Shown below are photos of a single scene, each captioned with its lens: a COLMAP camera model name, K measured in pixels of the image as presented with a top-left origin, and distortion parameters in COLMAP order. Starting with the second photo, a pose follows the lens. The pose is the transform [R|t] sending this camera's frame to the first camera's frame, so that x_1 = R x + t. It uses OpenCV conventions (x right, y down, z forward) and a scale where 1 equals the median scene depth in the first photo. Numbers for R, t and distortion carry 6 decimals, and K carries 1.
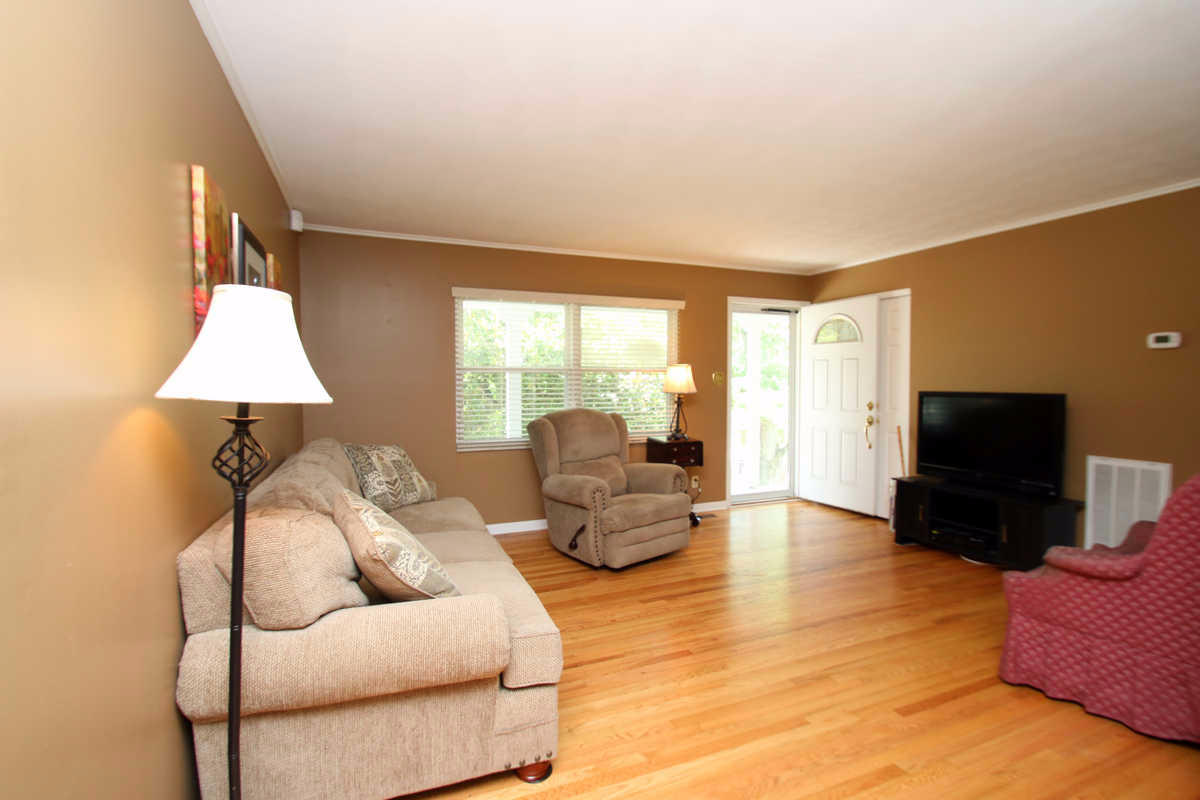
lens RADIAL K [[546.1, 0, 600.0], [0, 546.1, 400.0], [0, 0, 1]] dist [0.000666, 0.000056]
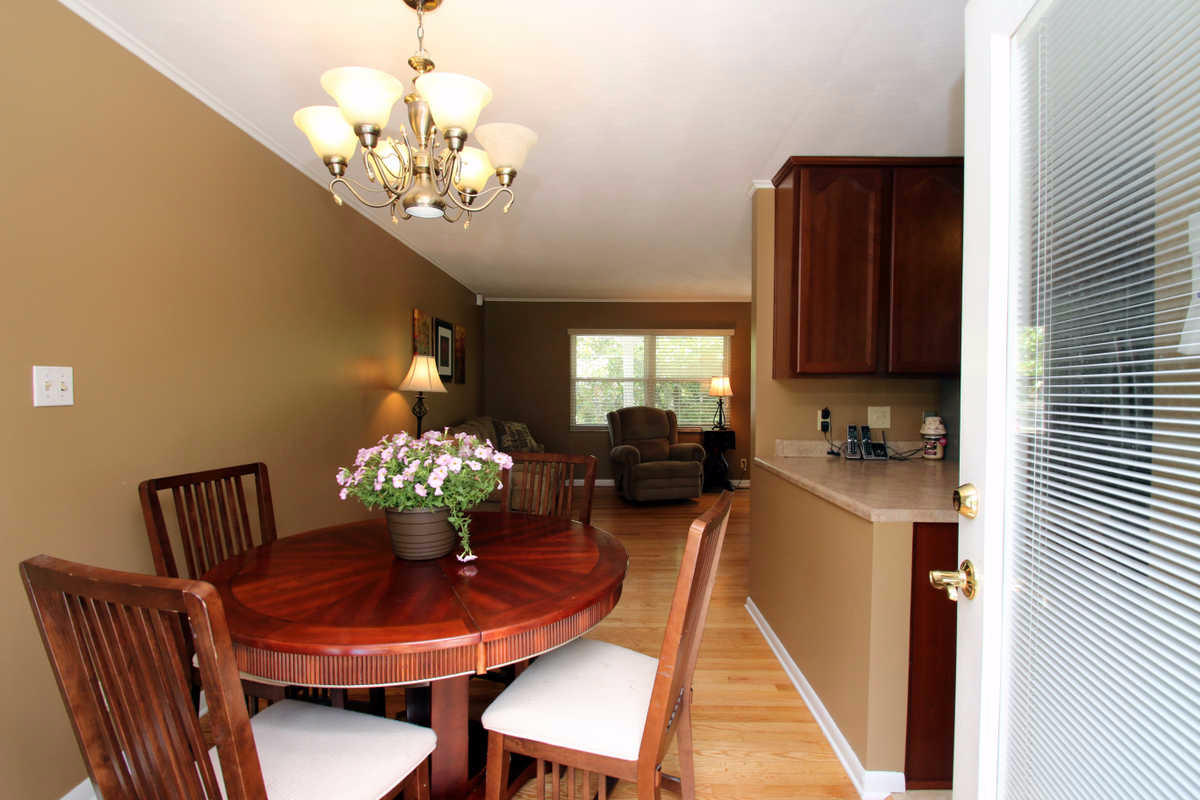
lens RADIAL K [[561.9, 0, 600.0], [0, 561.9, 400.0], [0, 0, 1]] dist [-0.007171, -0.000331]
pose [[0.913307, 0.016654, -0.406932, 0.475218], [-0.023577, 0.999650, -0.012004, 0.020940], [0.406589, 0.020558, 0.913380, -0.452101]]
